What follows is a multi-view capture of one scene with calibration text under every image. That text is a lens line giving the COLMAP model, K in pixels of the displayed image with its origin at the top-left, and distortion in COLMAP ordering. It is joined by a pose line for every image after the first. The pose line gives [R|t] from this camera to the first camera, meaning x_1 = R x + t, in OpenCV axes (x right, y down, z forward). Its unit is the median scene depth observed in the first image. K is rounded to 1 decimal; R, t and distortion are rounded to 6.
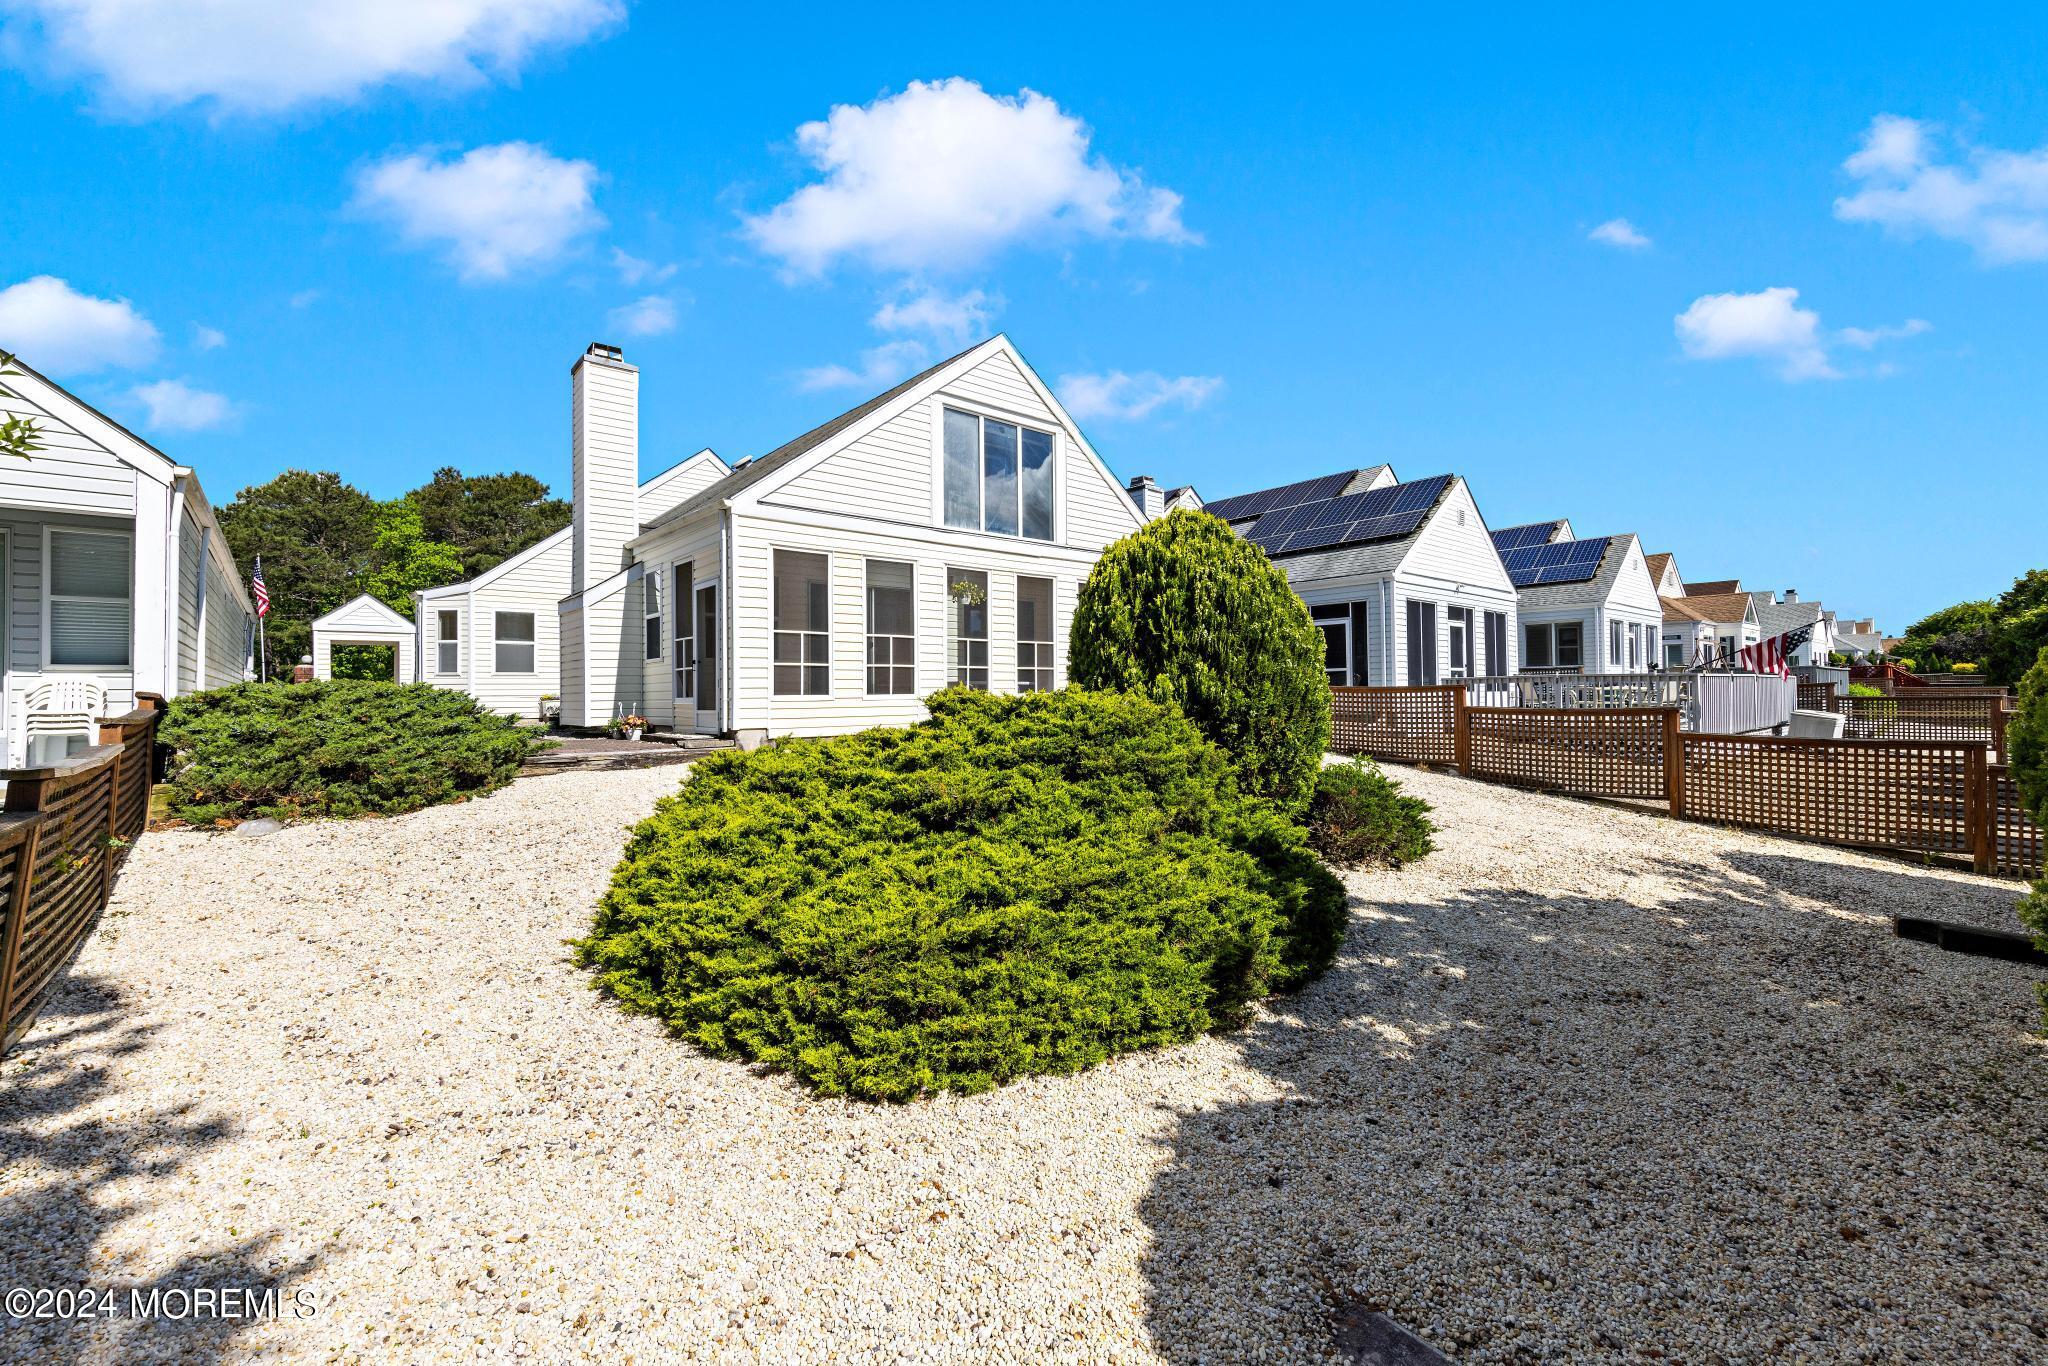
lens RADIAL K [[855.0, 0, 969.3], [0, 855.0, 689.1], [0, 0, 1]] dist [0.001142, 0.000029]
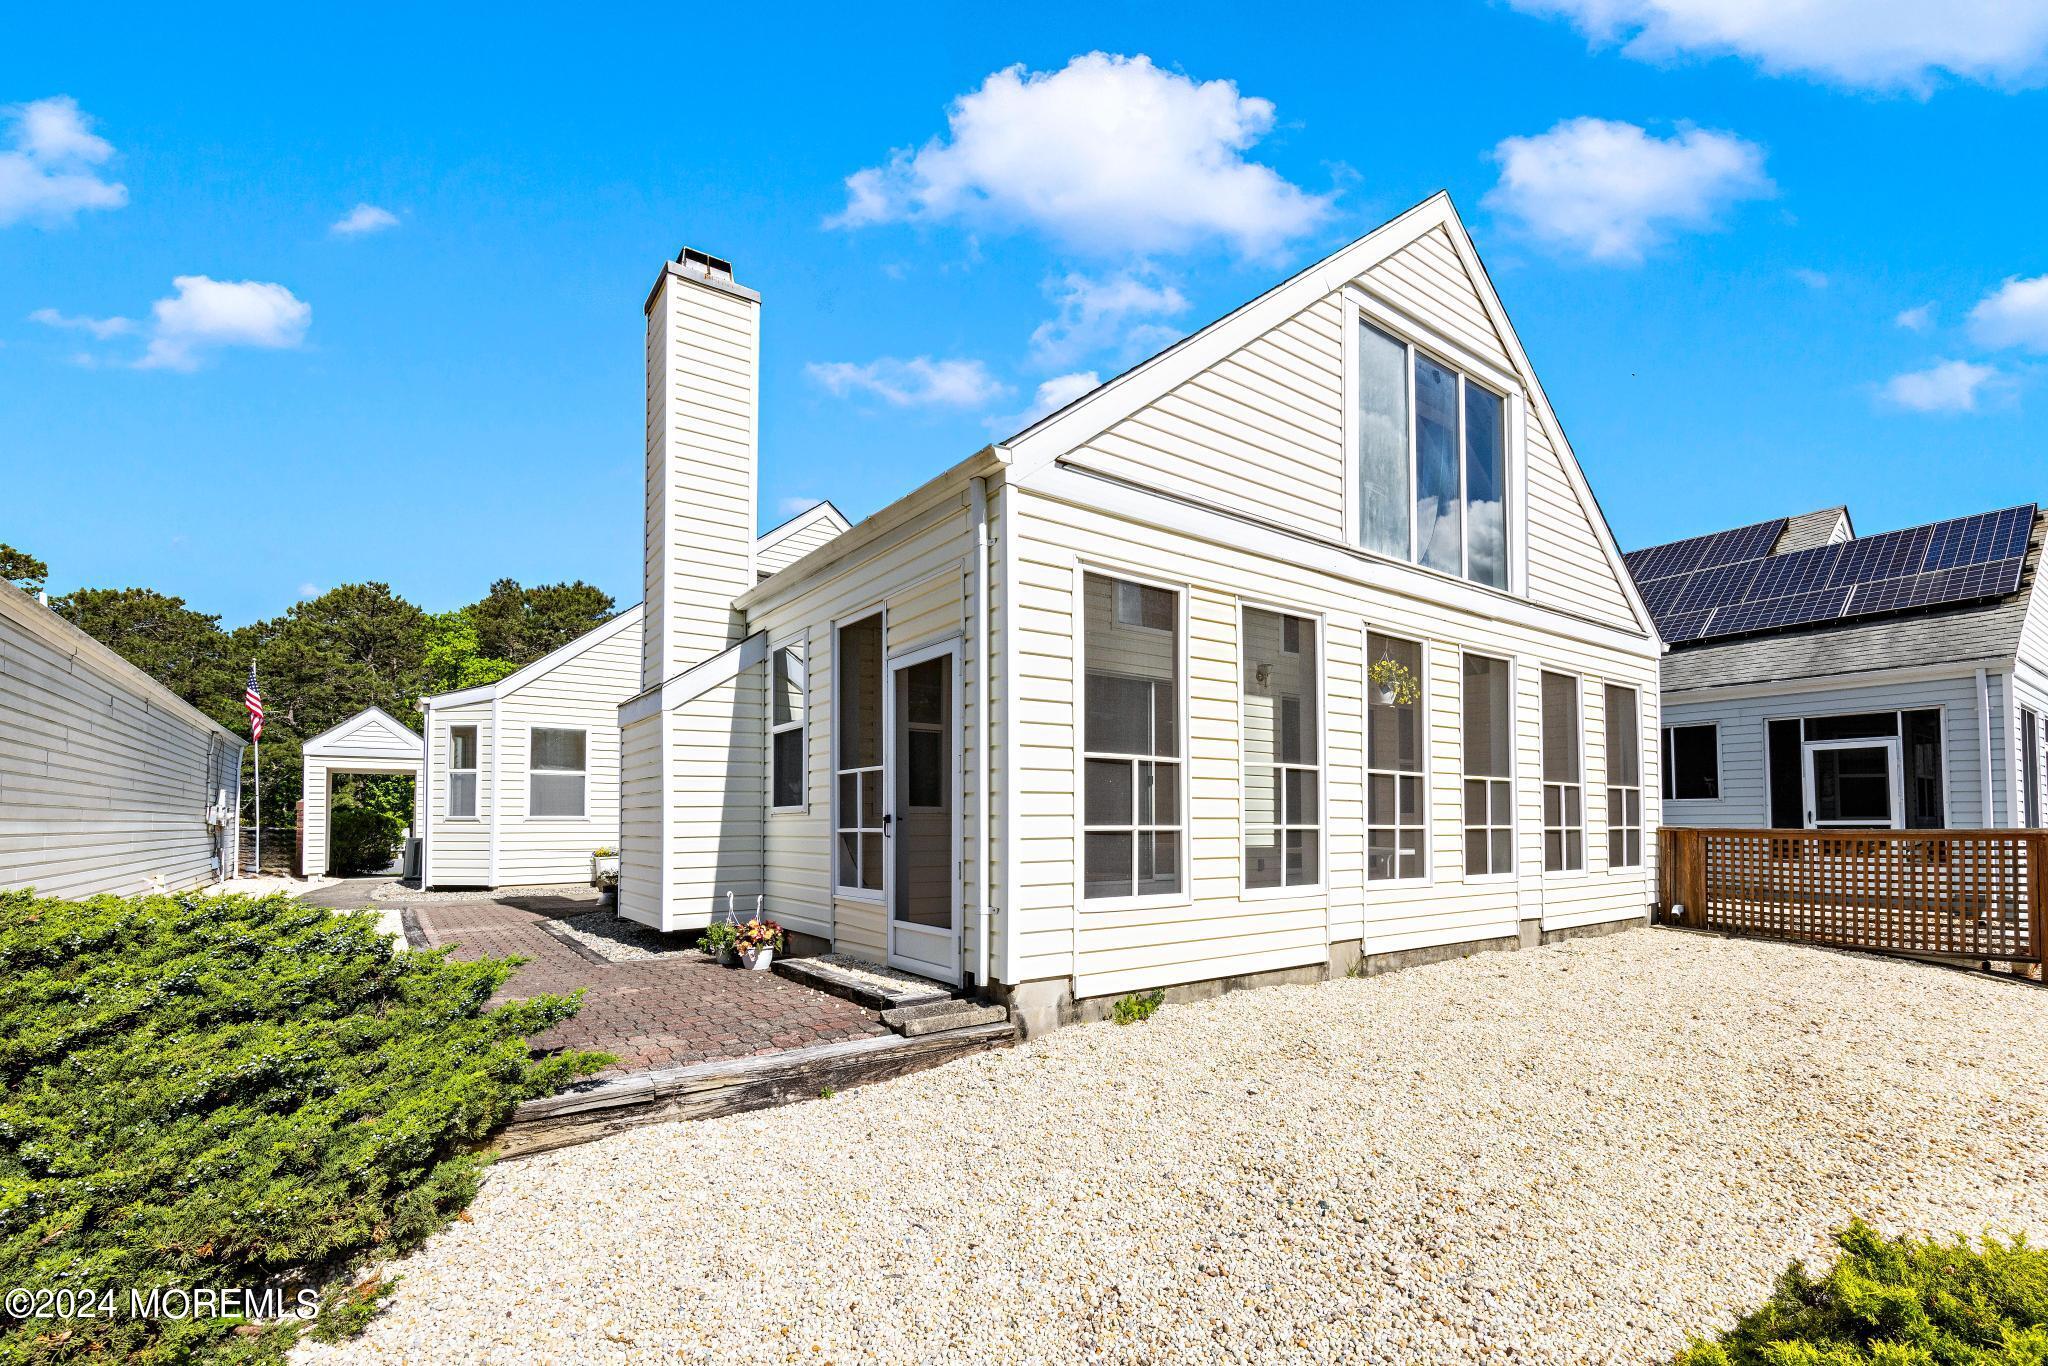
lens RADIAL K [[882.5, 0, 974.8], [0, 882.5, 802.6], [0, 0, 1]] dist [0.000388, -0.000100]
pose [[0.997719, 0.005750, -0.067254, -0.208136], [-0.006977, 0.999813, -0.018024, -0.027878], [0.067138, 0.018452, 0.997573, 0.440657]]
